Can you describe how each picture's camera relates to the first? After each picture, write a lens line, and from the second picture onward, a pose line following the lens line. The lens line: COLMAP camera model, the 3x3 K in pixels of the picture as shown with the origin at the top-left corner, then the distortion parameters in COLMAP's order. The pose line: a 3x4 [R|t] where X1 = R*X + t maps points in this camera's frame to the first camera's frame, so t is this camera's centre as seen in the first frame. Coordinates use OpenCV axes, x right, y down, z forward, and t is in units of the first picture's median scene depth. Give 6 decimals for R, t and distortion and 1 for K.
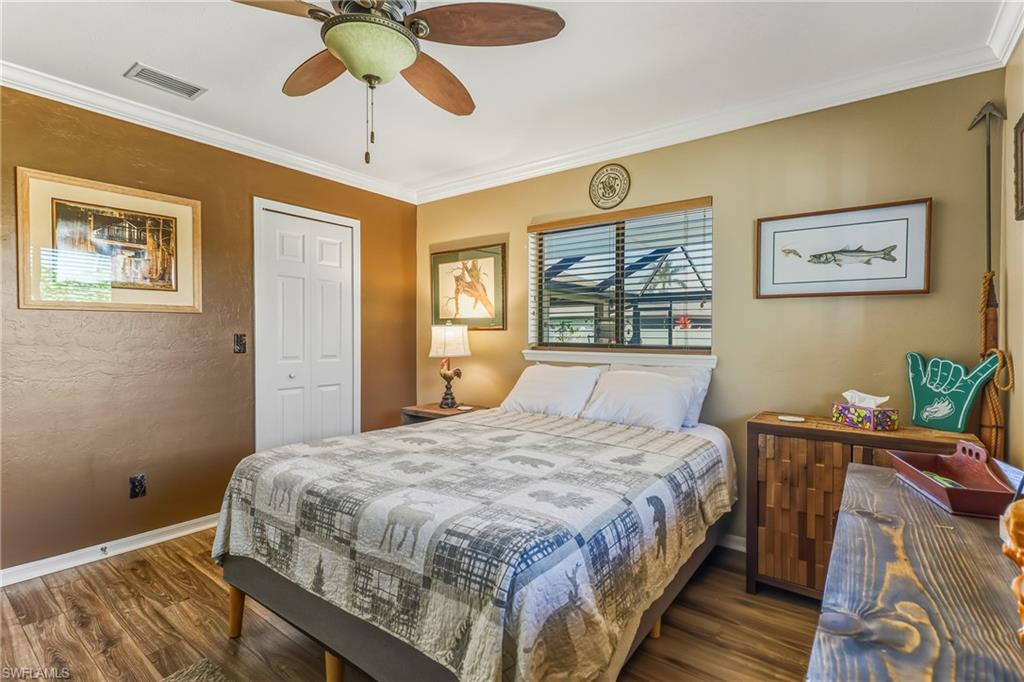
lens RADIAL K [[476.8, 0, 513.9], [0, 476.8, 337.7], [0, 0, 1]] dist [0.012697, -0.000987]
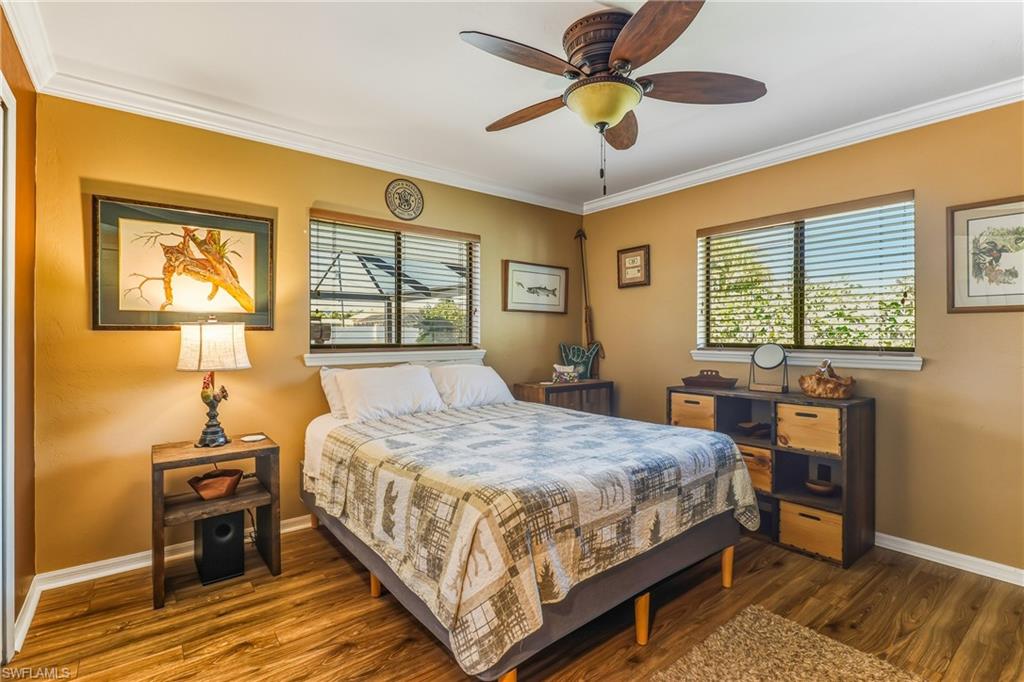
lens RADIAL K [[476.8, 0, 514.2], [0, 476.8, 337.2], [0, 0, 1]] dist [0.012697, -0.000987]
pose [[0.247084, -0.009814, 0.968944, -0.777432], [0.009510, 0.999925, 0.007702, -0.007934], [-0.968947, 0.007312, 0.247159, 0.477948]]
